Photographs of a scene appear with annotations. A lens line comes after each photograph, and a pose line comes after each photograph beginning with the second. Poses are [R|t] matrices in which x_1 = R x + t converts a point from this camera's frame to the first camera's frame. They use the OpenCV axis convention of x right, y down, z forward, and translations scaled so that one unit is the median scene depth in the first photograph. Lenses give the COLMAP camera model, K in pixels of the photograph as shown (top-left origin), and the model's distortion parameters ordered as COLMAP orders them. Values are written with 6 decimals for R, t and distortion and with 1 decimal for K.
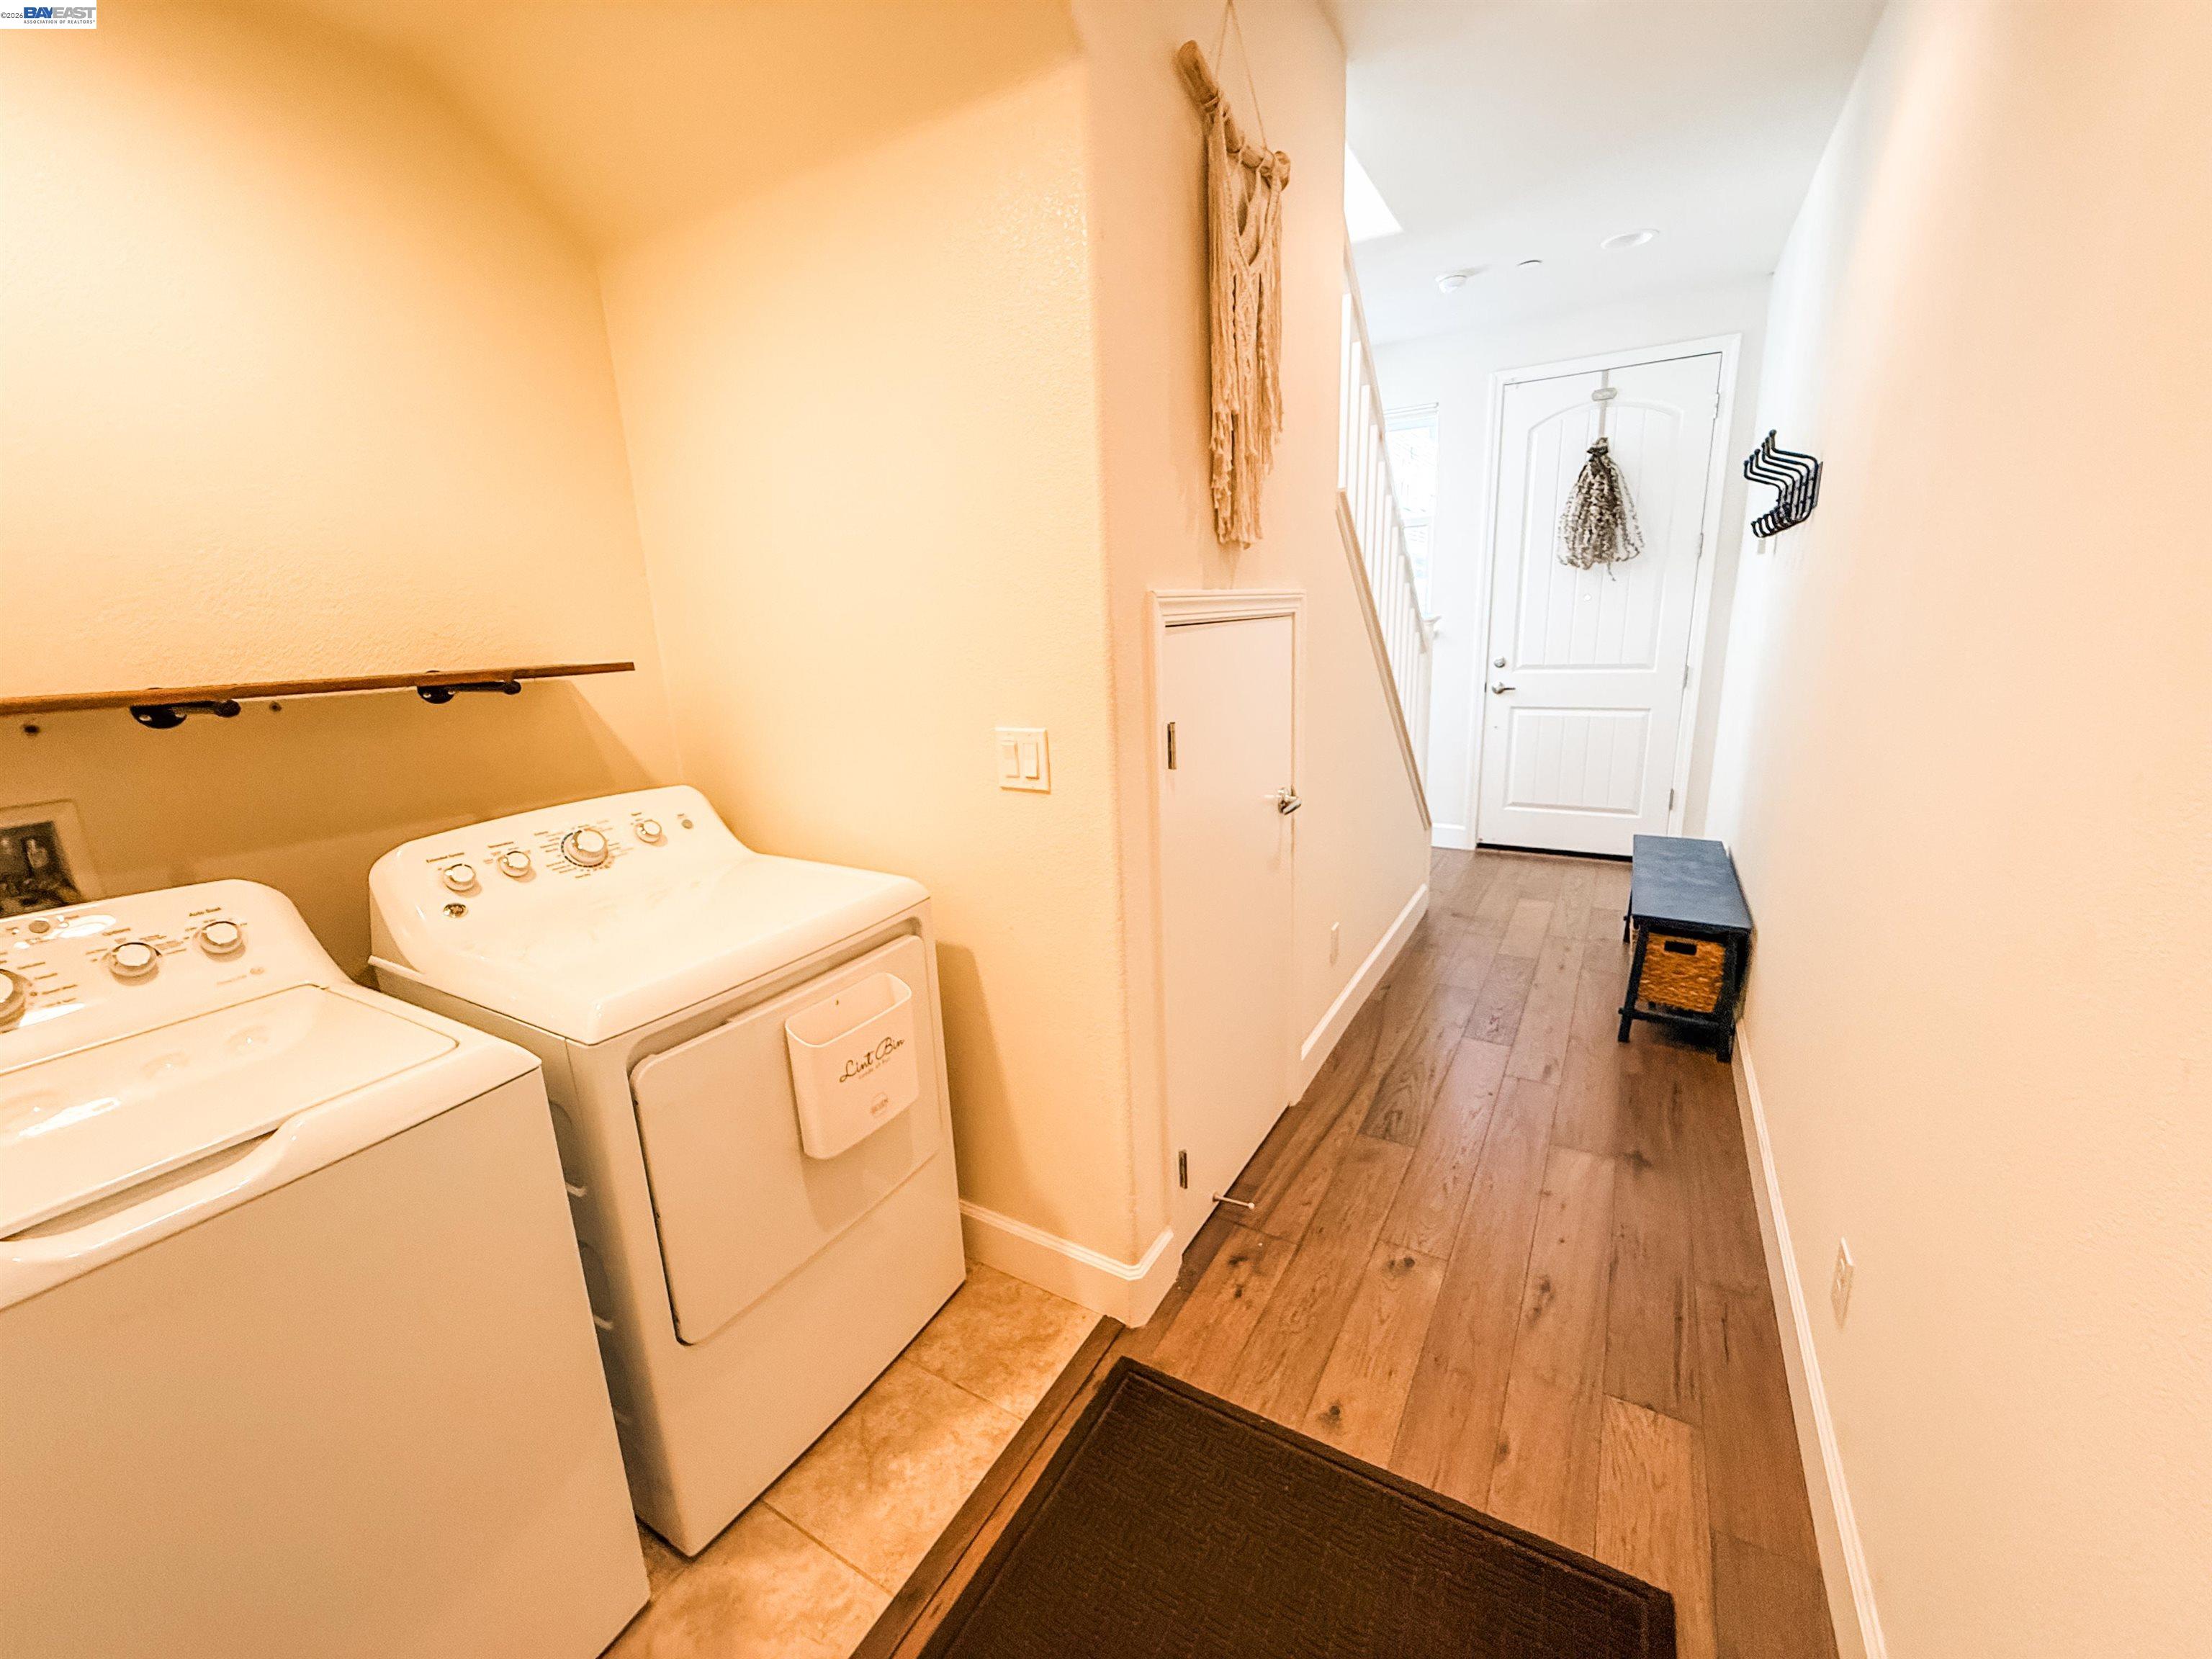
lens RADIAL K [[877.4, 0, 1101.6], [0, 877.4, 826.8], [0, 0, 1]] dist [-0.000030, 0.000046]
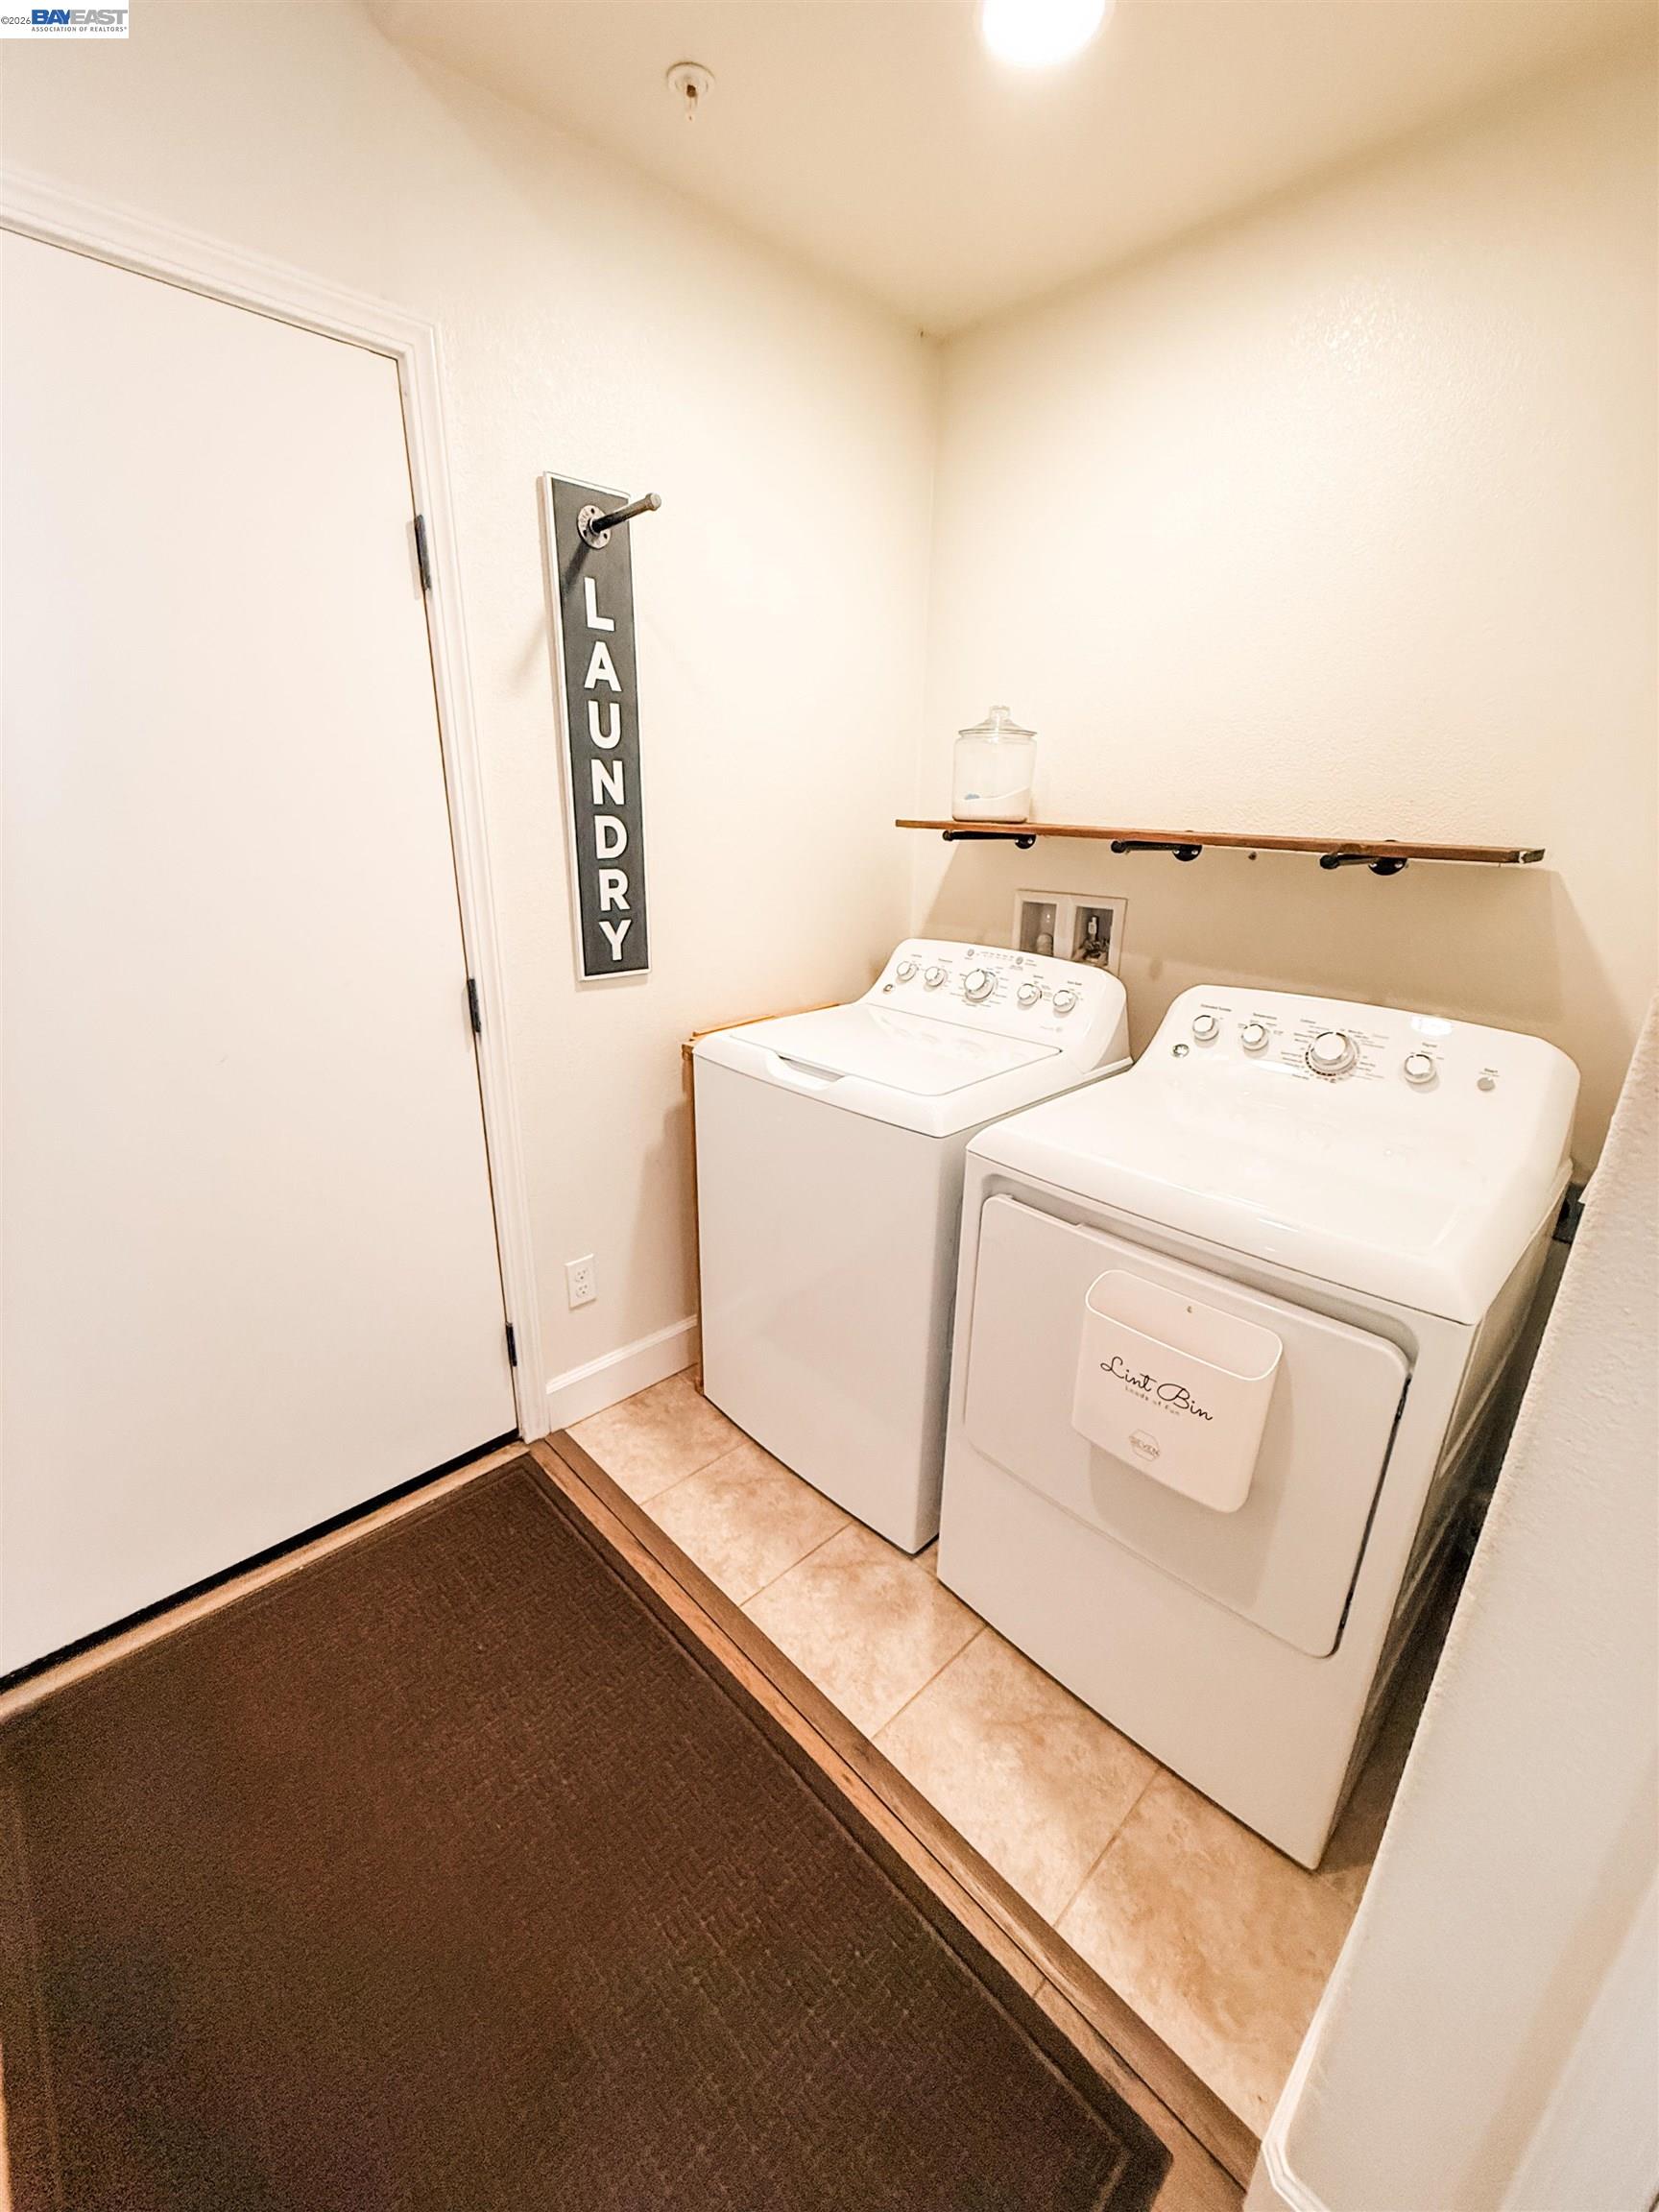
lens RADIAL K [[877.4, 0, 833.1], [0, 877.4, 1102.1], [0, 0, 1]] dist [-0.000030, 0.000046]
pose [[-0.261522, 0.347263, -0.900564, 0.395437], [-0.238534, 0.880840, 0.408927, -0.192095], [0.935258, 0.321759, -0.147525, 0.742967]]
